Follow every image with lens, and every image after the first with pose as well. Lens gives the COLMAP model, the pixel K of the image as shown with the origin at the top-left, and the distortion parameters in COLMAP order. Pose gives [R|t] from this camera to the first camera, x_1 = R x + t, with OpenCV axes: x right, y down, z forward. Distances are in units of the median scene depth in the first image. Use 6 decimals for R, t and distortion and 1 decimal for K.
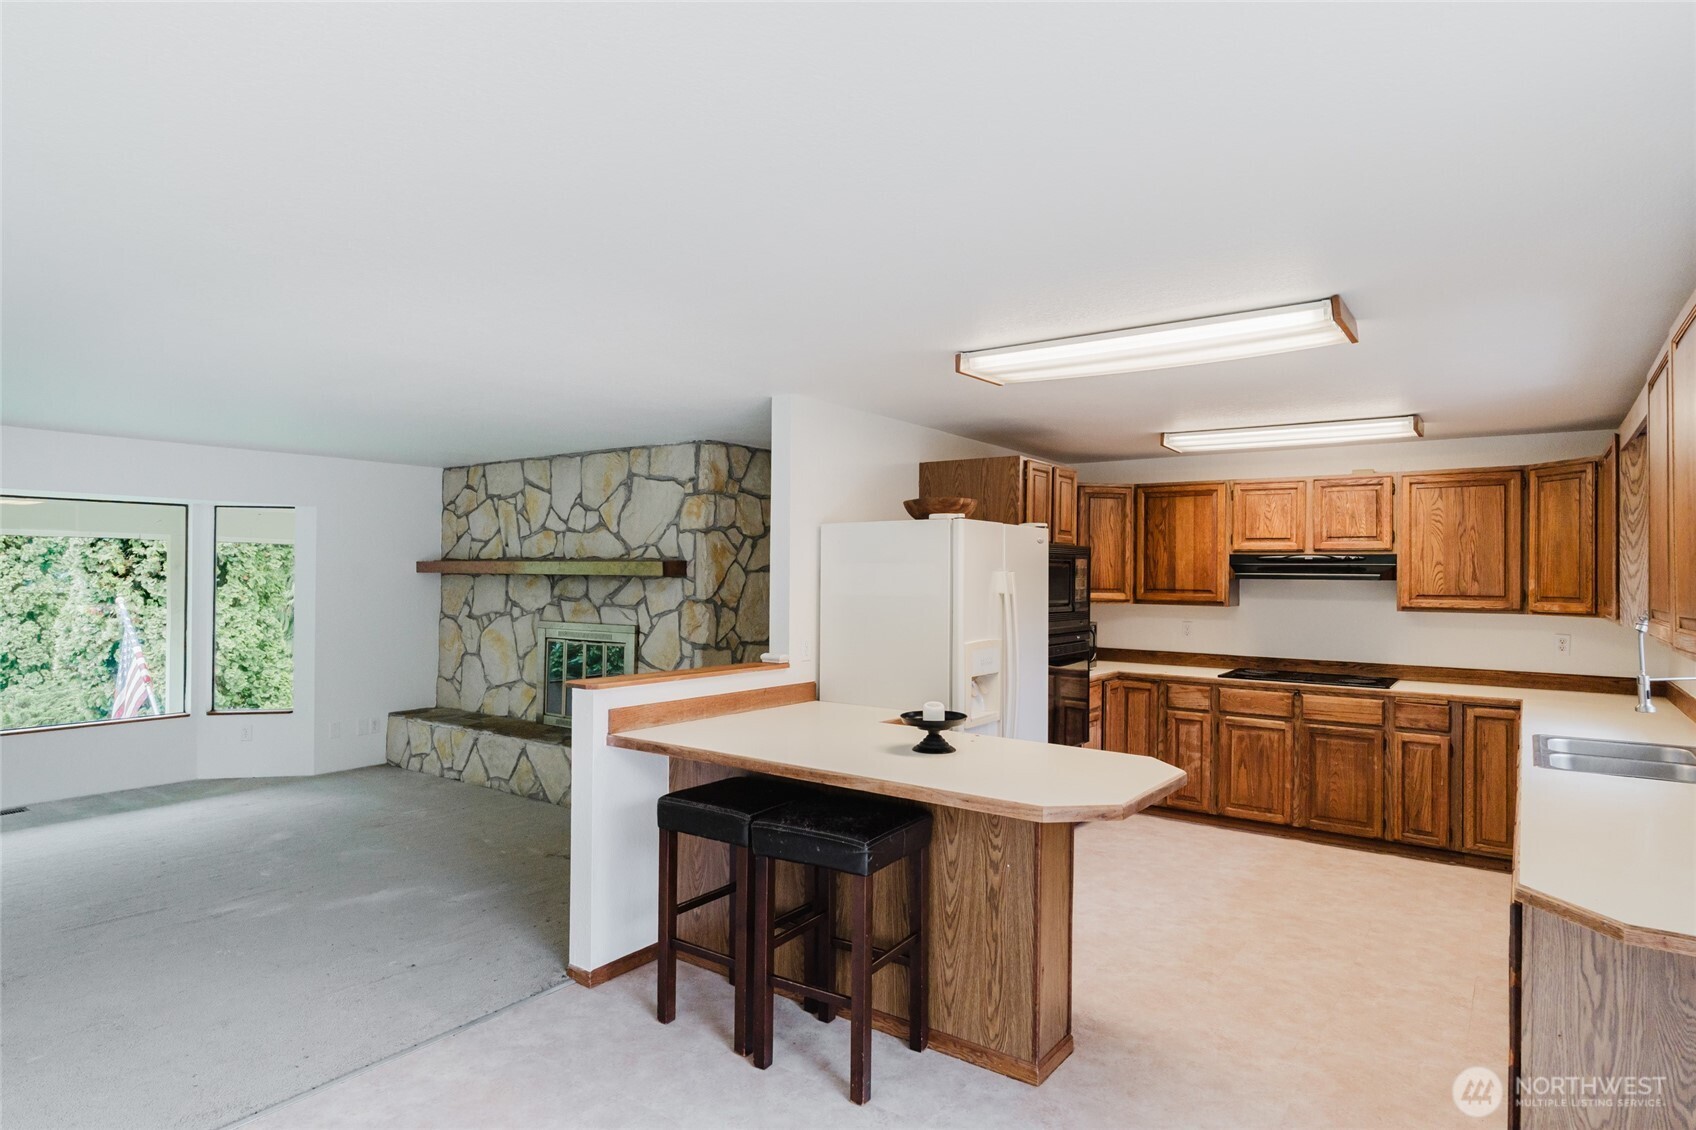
lens RADIAL K [[951.3, 0, 848.0], [0, 951.3, 565.0], [0, 0, 1]] dist [-0.002824, 0.003359]
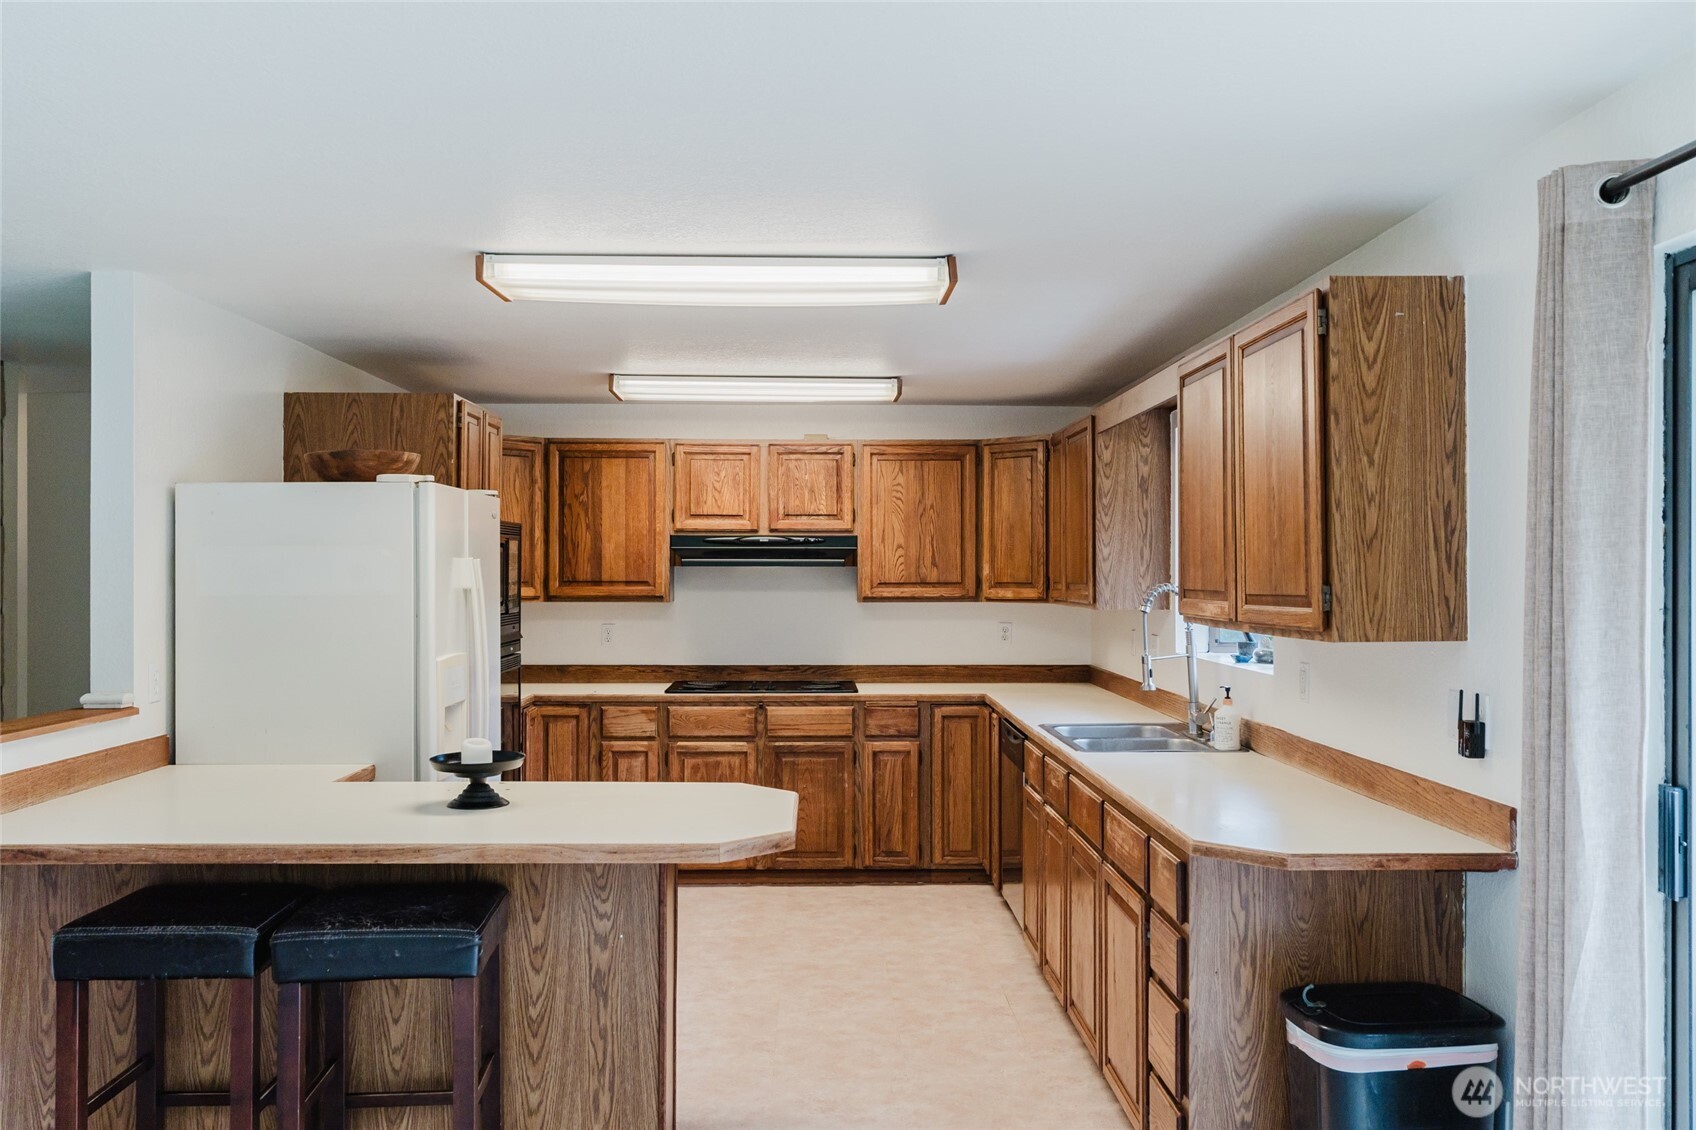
lens RADIAL K [[1444.0, 0, 848.0], [0, 1444.0, 565.0], [0, 0, 1]] dist [0.007886, -0.002072]
pose [[0.790136, -0.007648, 0.612884, -0.239778], [0.001089, 0.999938, 0.011074, 0.000504], [-0.612931, -0.008083, 0.790095, -0.024428]]
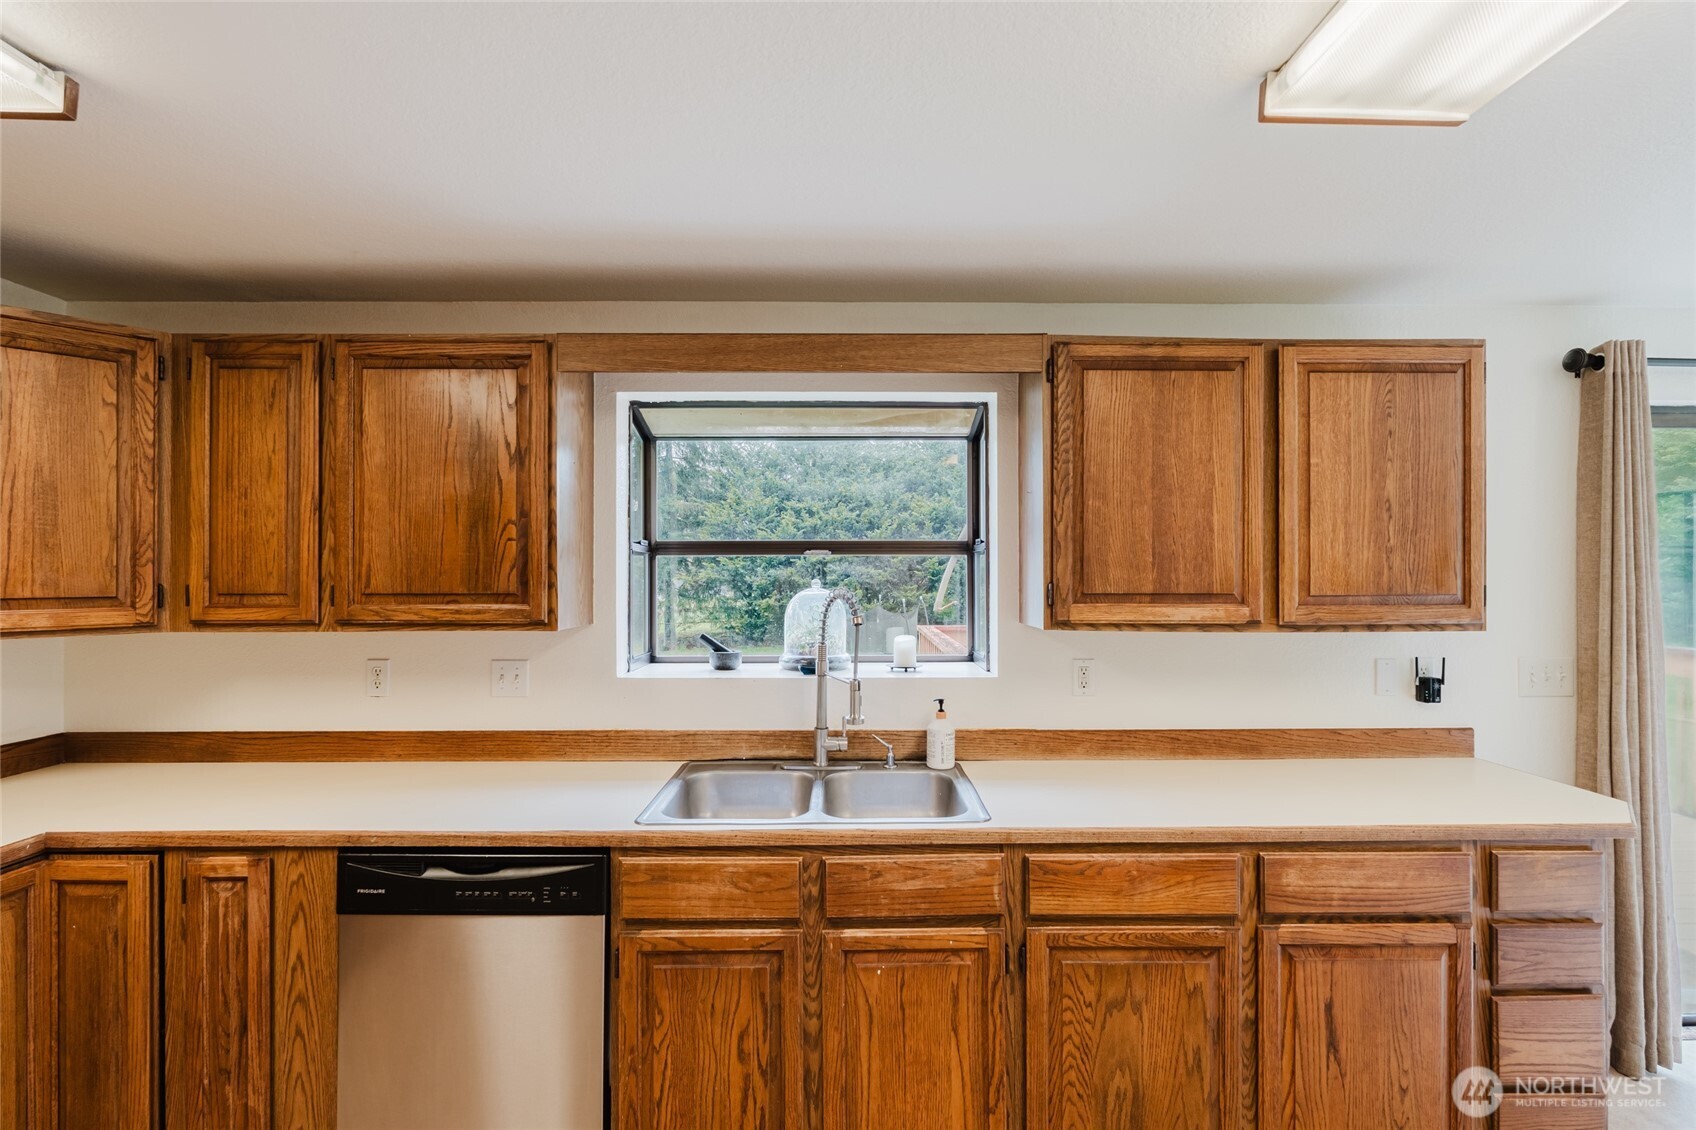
lens RADIAL K [[763.4, 0, 848.0], [0, 763.4, 565.0], [0, 0, 1]] dist [0.001079, 0.000050]
pose [[-0.595350, -0.009446, 0.803411, 0.184514], [-0.013685, 0.999905, 0.001615, 0.010147], [-0.803350, -0.010034, -0.595423, 0.856190]]
